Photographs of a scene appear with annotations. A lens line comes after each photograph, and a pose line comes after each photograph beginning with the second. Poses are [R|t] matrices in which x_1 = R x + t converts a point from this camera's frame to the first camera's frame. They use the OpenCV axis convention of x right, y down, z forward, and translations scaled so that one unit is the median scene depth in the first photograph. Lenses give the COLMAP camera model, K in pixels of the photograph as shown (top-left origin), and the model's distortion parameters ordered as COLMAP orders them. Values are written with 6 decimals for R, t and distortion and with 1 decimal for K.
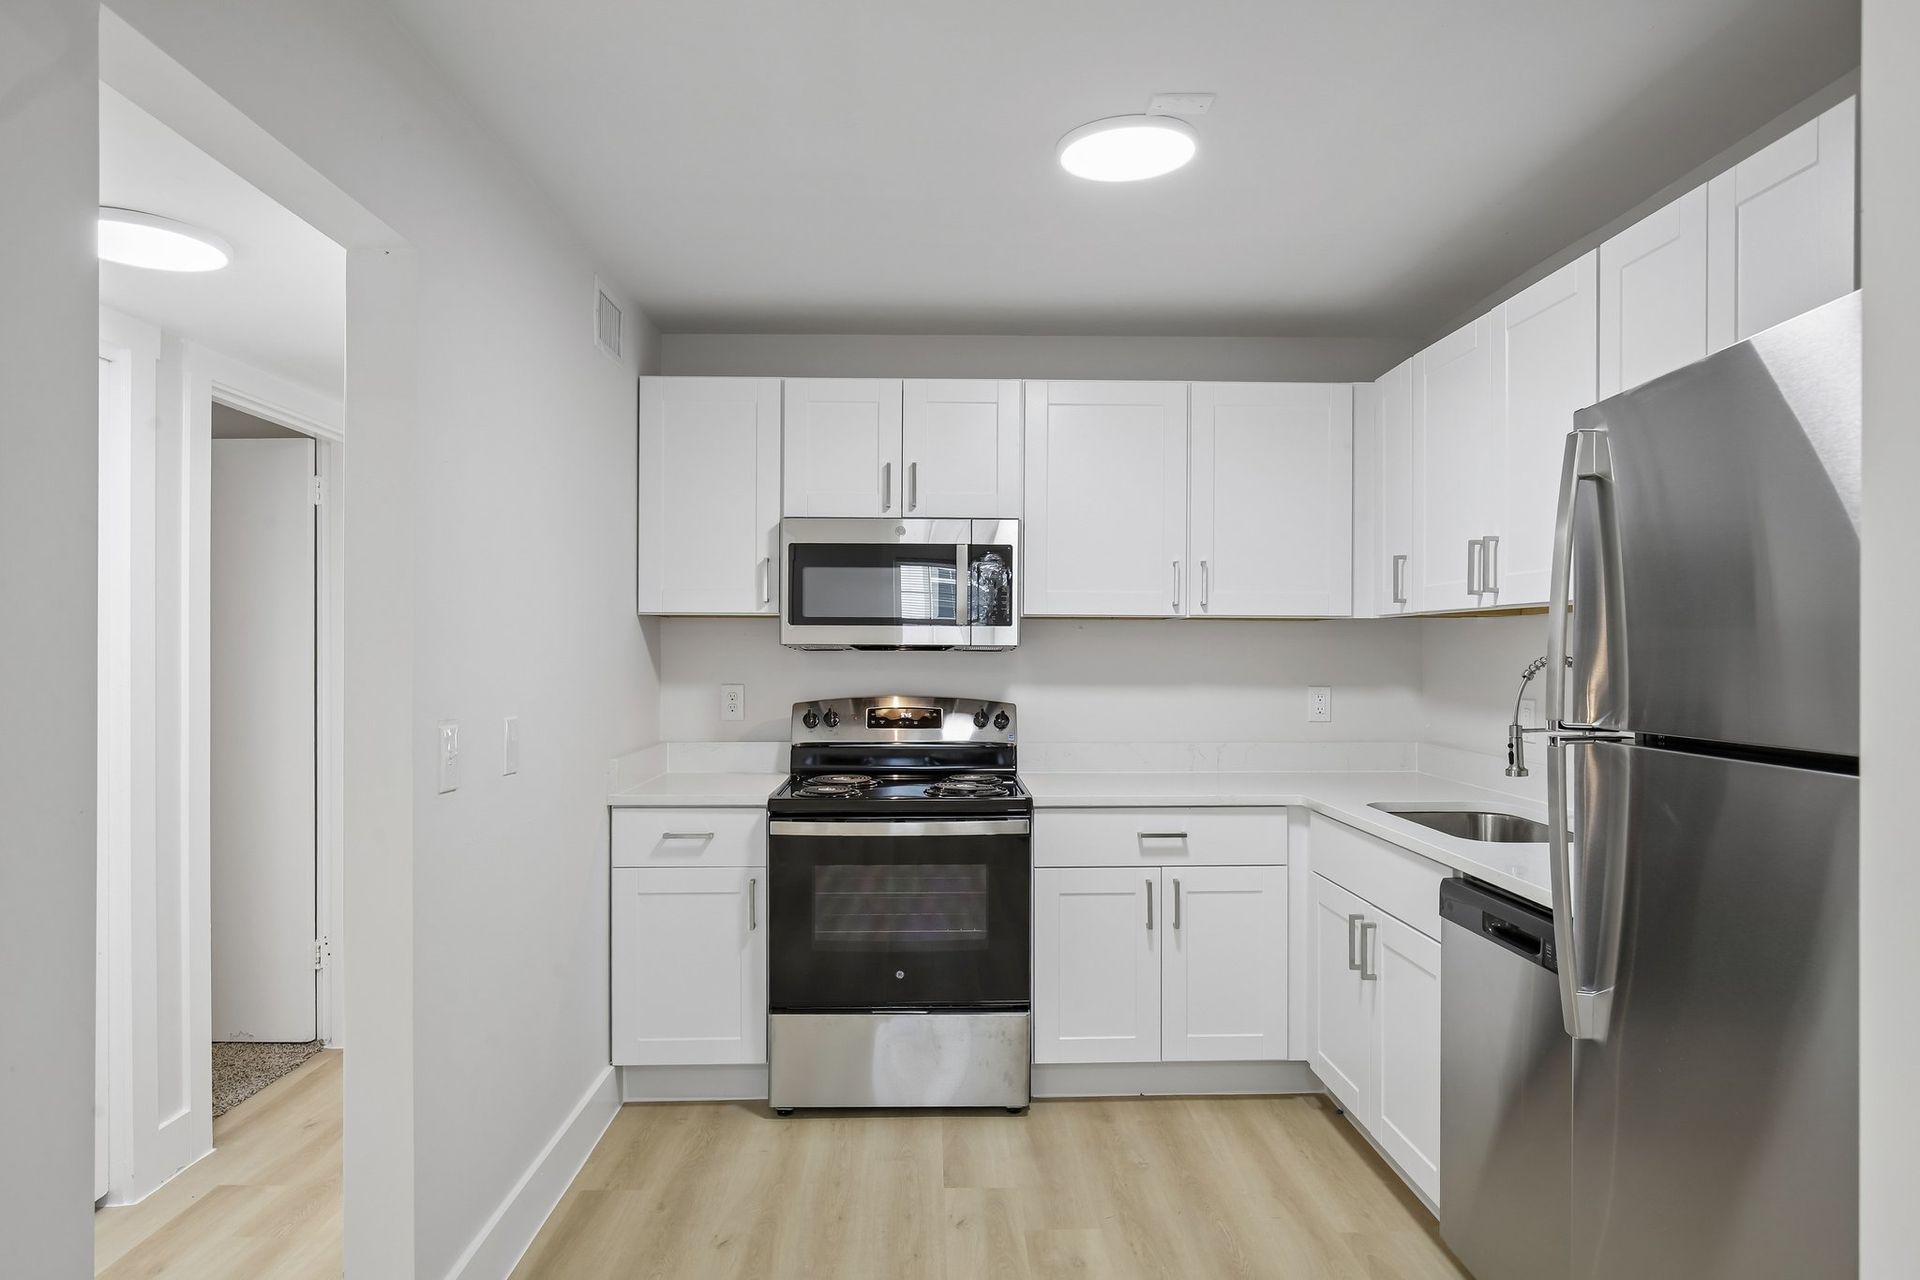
lens RADIAL K [[1159.0, 0, 960.0], [0, 1159.0, 640.0], [0, 0, 1]] dist [-0.001539, -0.000295]
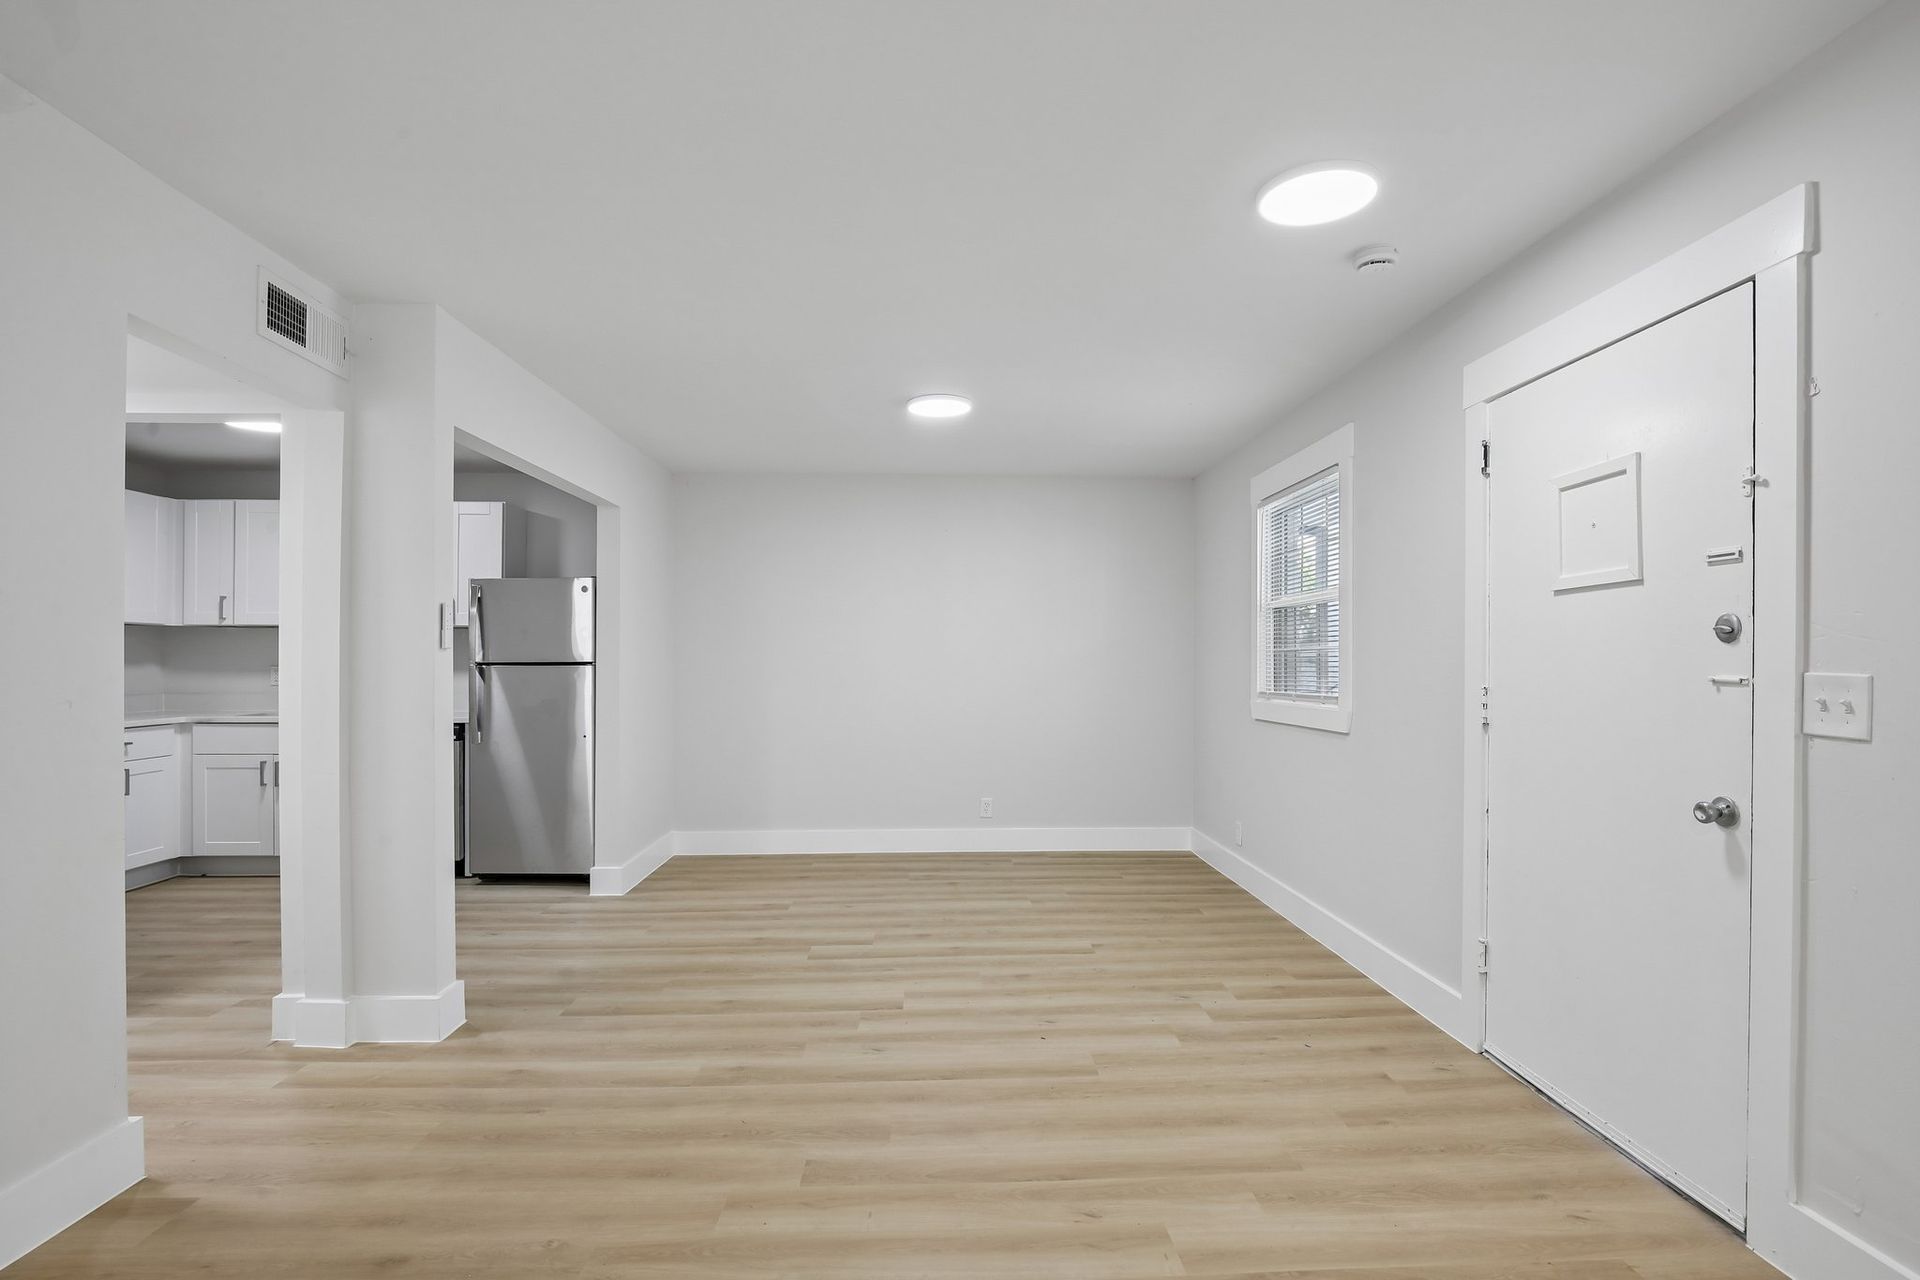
lens RADIAL K [[895.0, 0, 974.0], [0, 895.0, 657.5], [0, 0, 1]] dist [-0.016184, 0.000309]
pose [[-0.011657, -0.002790, 0.999928, -1.191102], [-0.008366, 0.999961, 0.002693, 0.019259], [-0.999897, -0.008334, -0.011679, -0.297503]]
